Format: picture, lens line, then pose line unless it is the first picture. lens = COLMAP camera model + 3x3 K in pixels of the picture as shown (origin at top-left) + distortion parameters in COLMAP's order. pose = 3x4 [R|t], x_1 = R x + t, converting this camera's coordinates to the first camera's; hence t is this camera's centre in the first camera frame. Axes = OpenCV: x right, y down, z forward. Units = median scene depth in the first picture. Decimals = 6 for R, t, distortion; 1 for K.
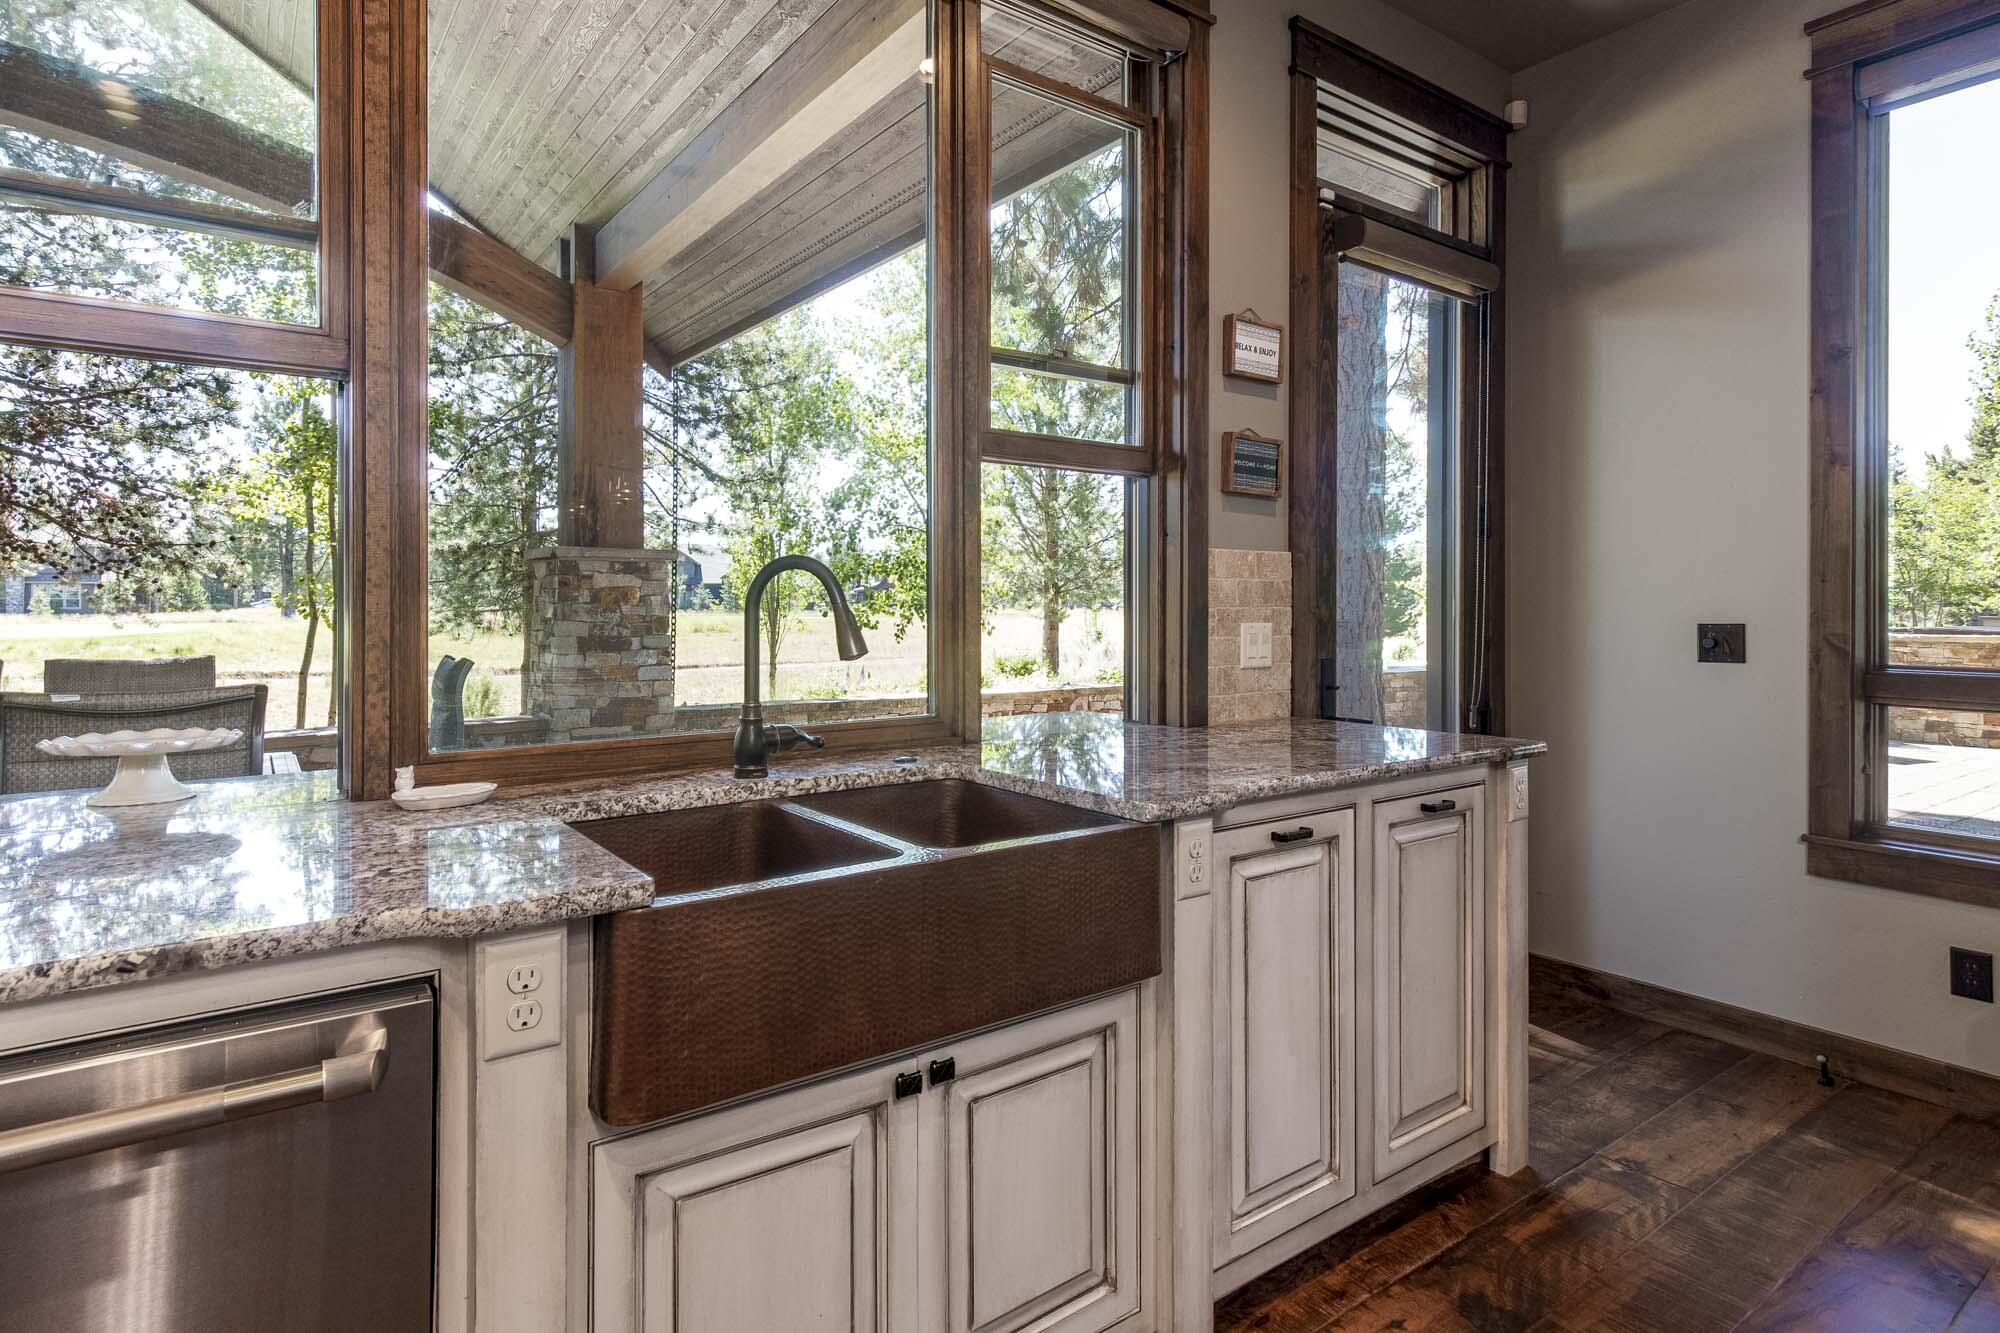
lens RADIAL K [[1021.1, 0, 998.7], [0, 1021.1, 621.6], [0, 0, 1]] dist [0.002689, -0.000770]
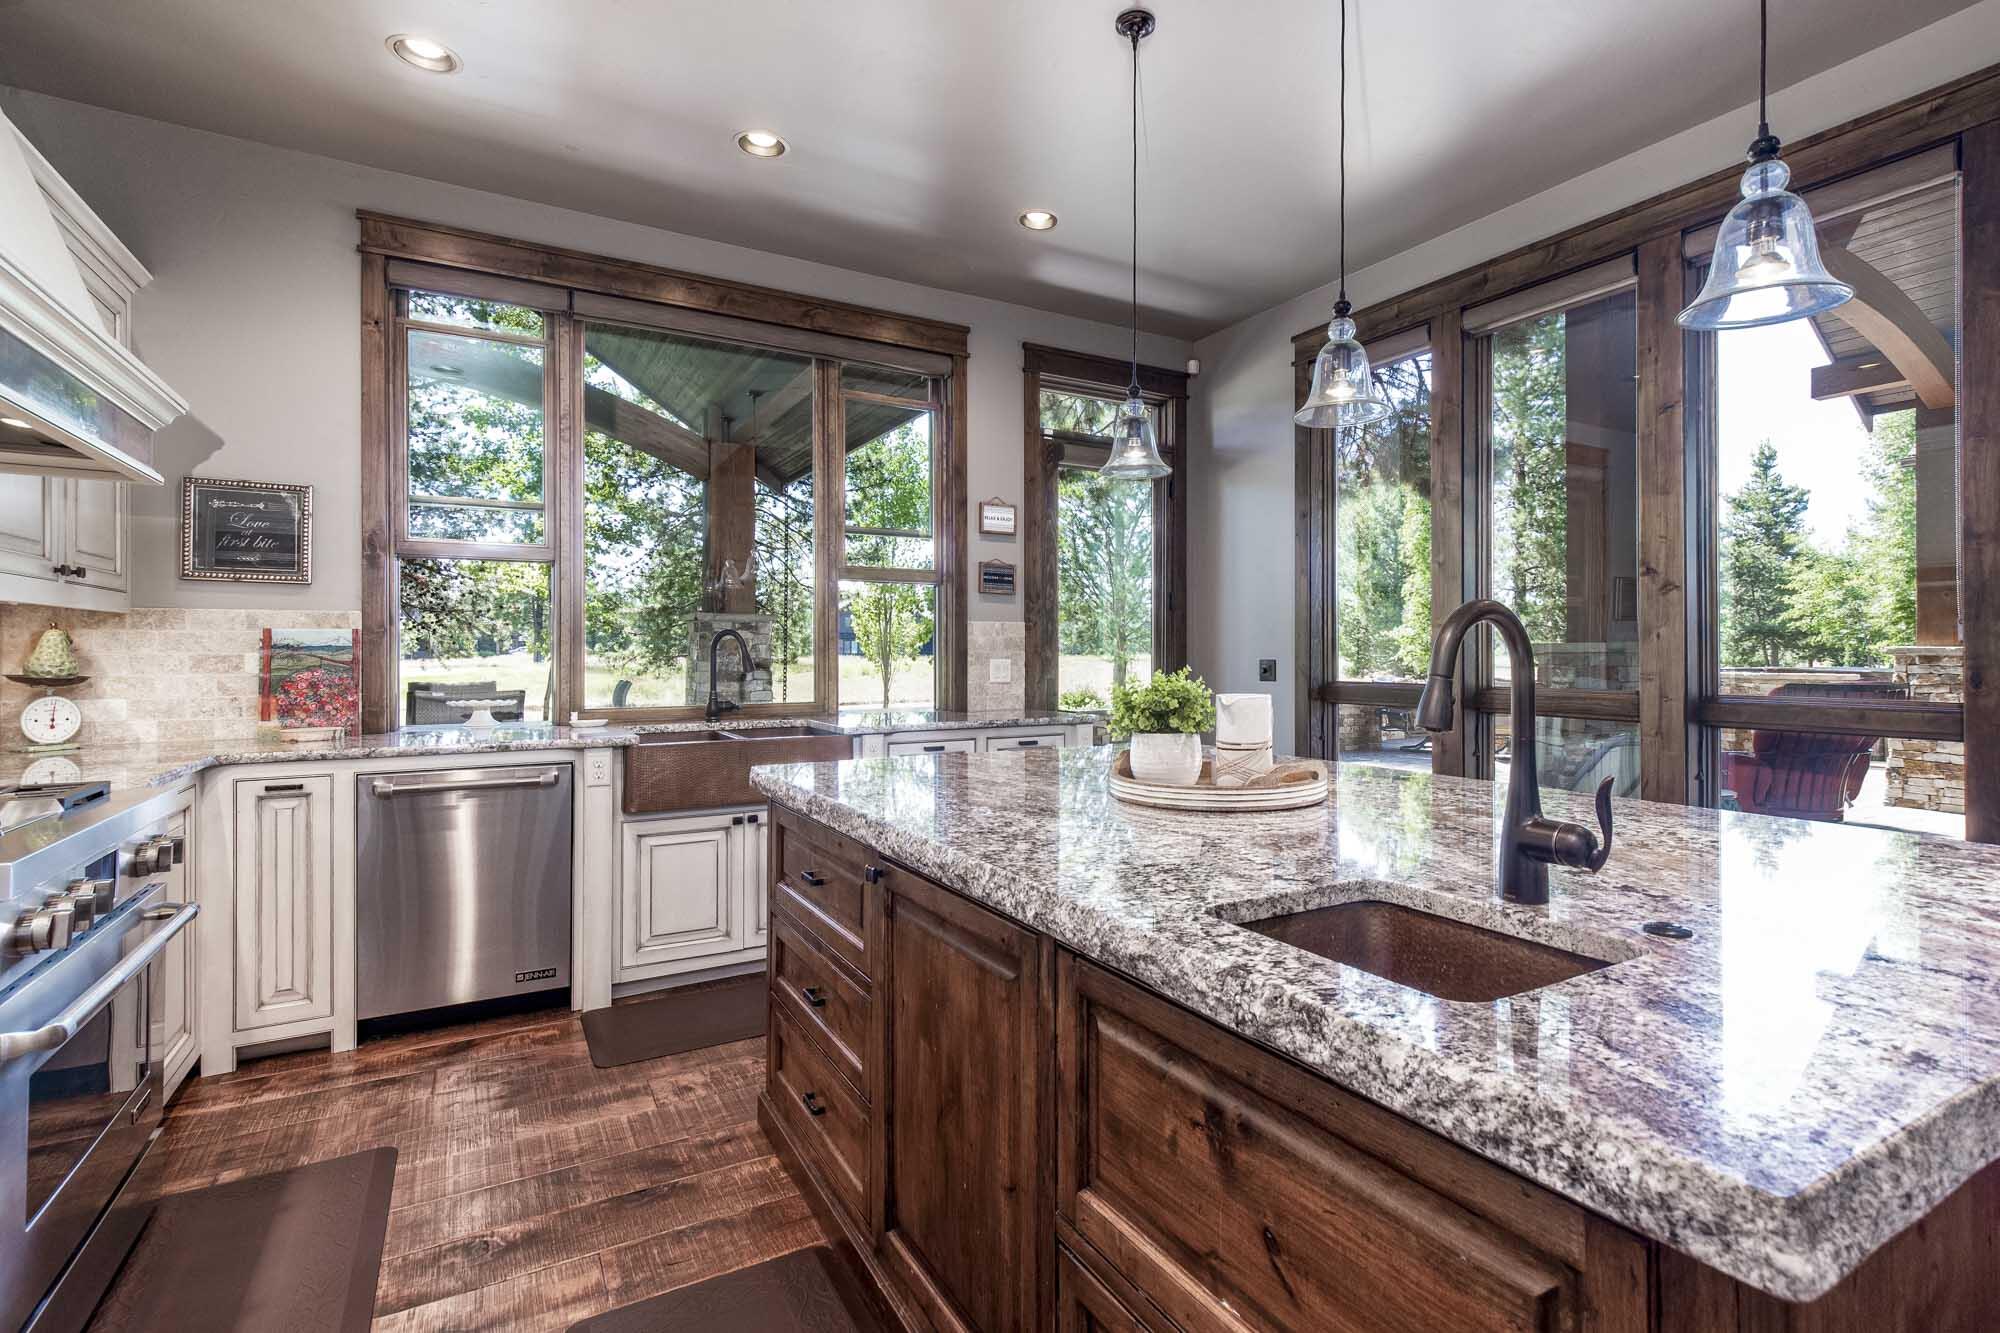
lens RADIAL K [[900.7, 0, 1020.3], [0, 900.7, 666.4], [0, 0, 1]] dist [0.015161, 0.000030]
pose [[0.993035, -0.000174, -0.117817, 0.493681], [0.000268, 1.000000, 0.000778, 0.013405], [0.117817, -0.000804, 0.993035, -0.696483]]
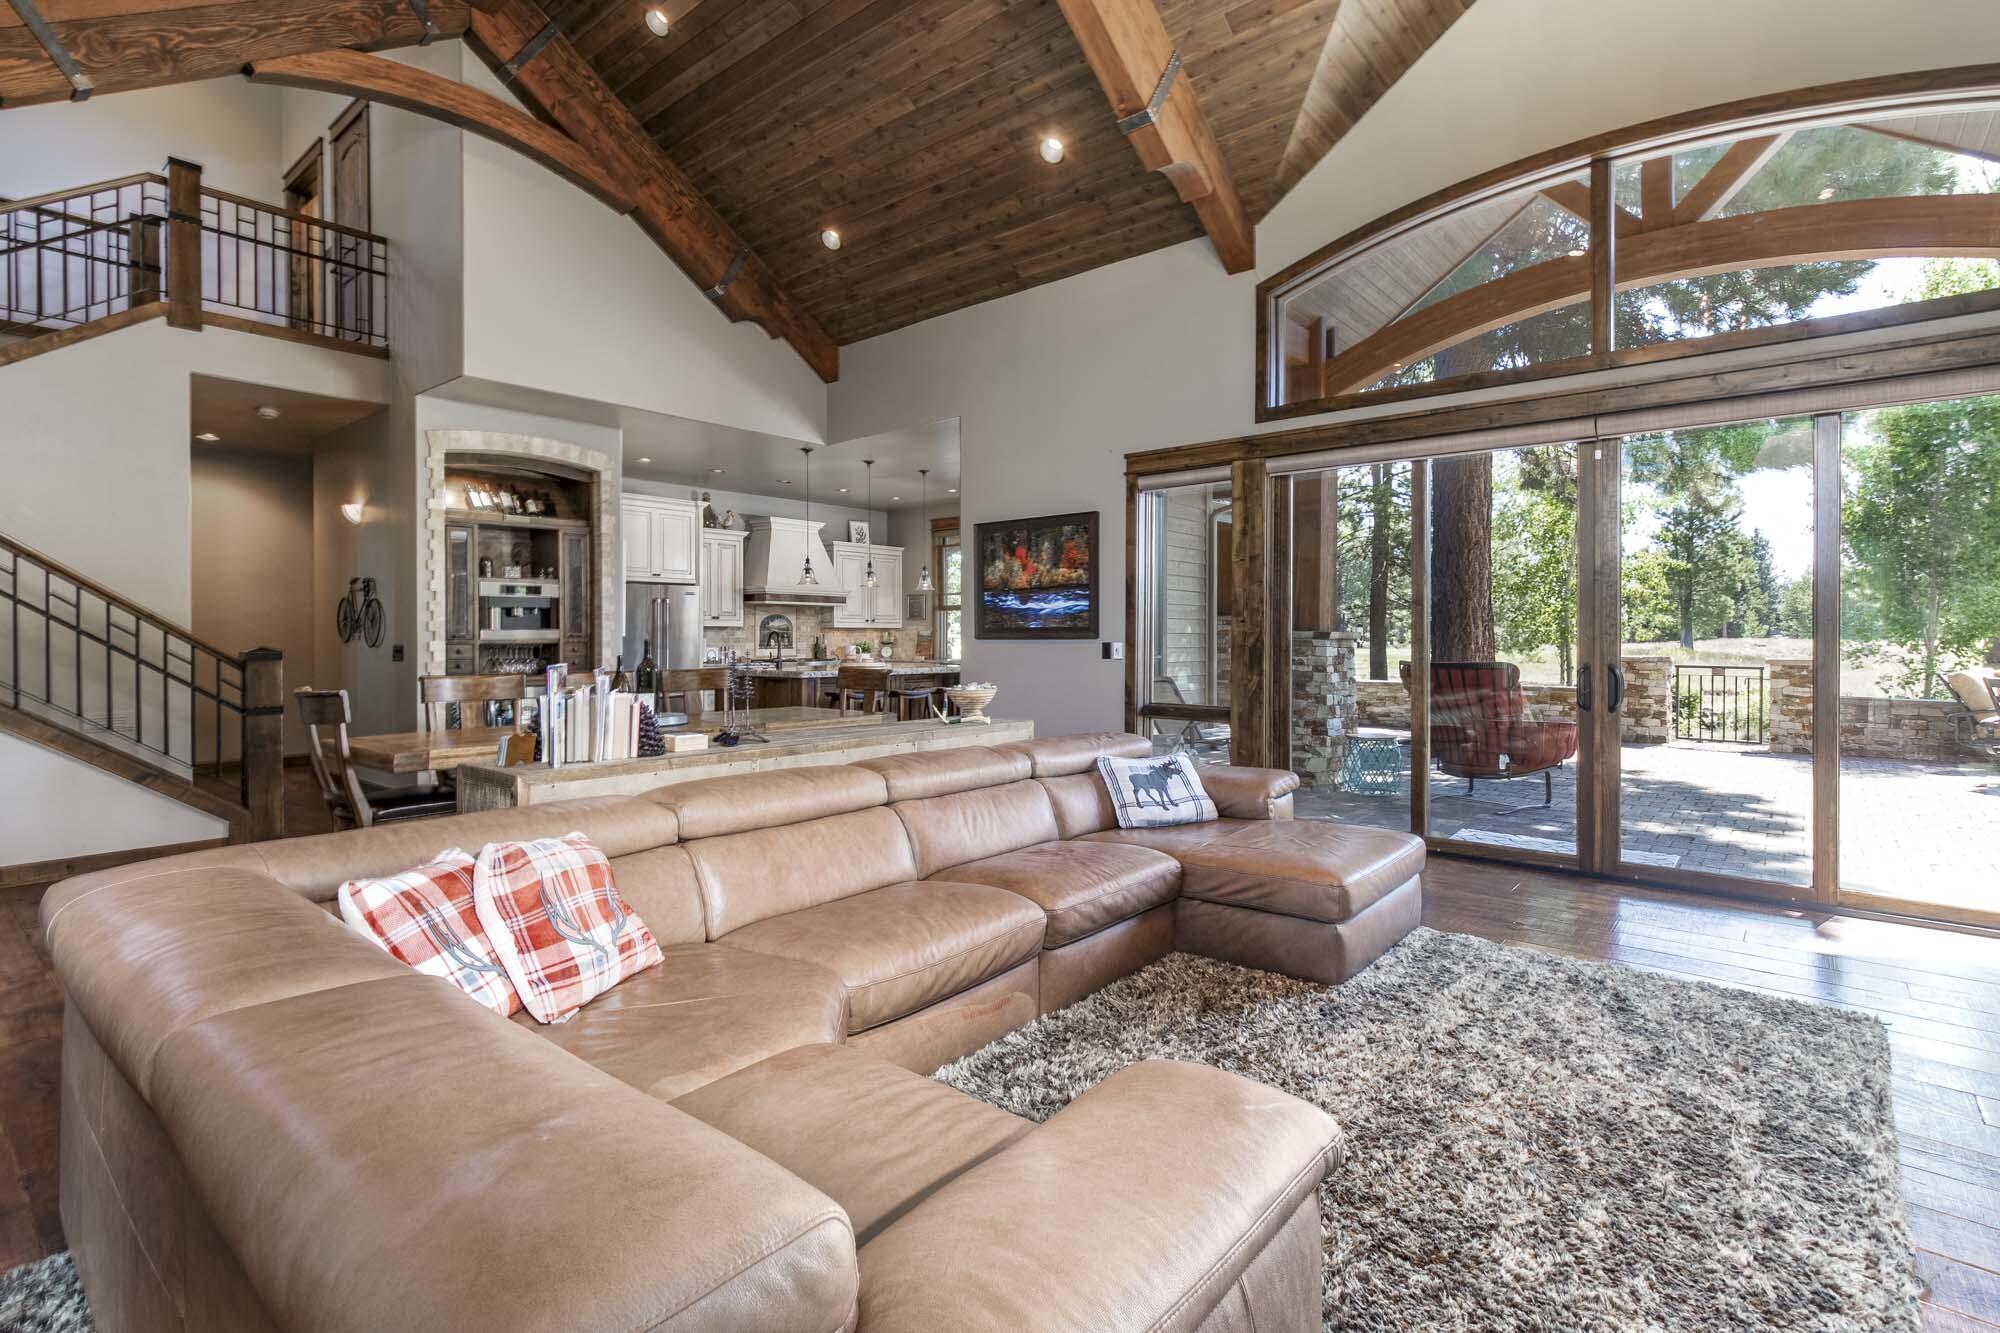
lens RADIAL K [[922.3, 0, 1063.5], [0, 922.3, 643.0], [0, 0, 1]] dist [0.001087, -0.000199]
pose [[0.293243, 0.005507, -0.956022, 4.165609], [-0.013825, 0.999903, 0.001520, 0.010094], [0.955938, 0.012771, 0.293291, -0.310092]]
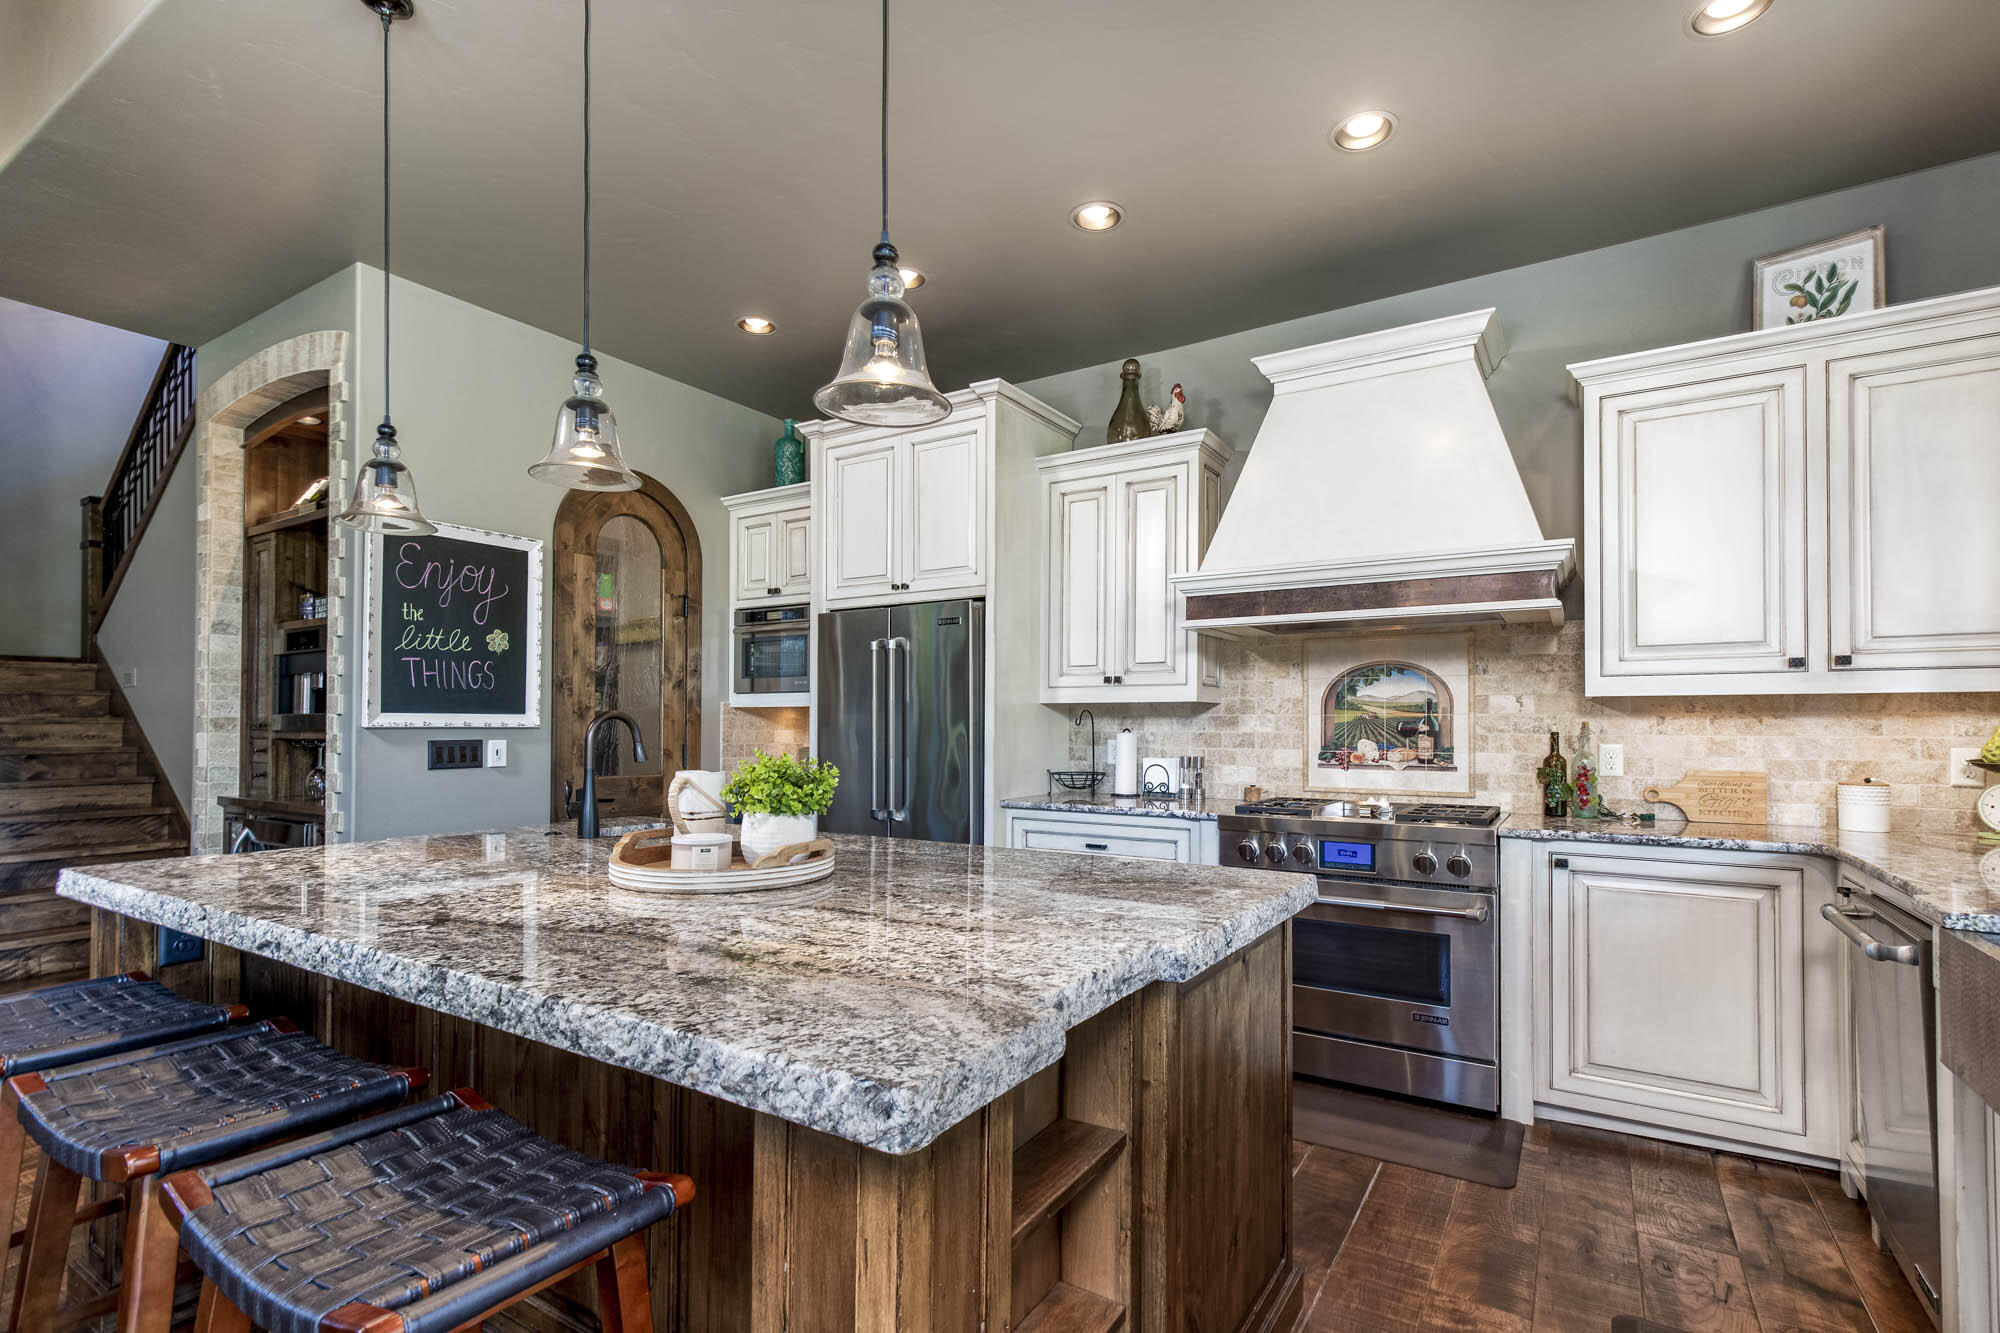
lens RADIAL K [[908.8, 0, 1008.3], [0, 908.8, 713.5], [0, 0, 1]] dist [0.011405, -0.000204]
pose [[-0.926224, -0.011400, -0.376800, 0.649330], [-0.011977, 0.999928, -0.000811, -0.013294], [0.376782, 0.003762, -0.926294, 0.733399]]
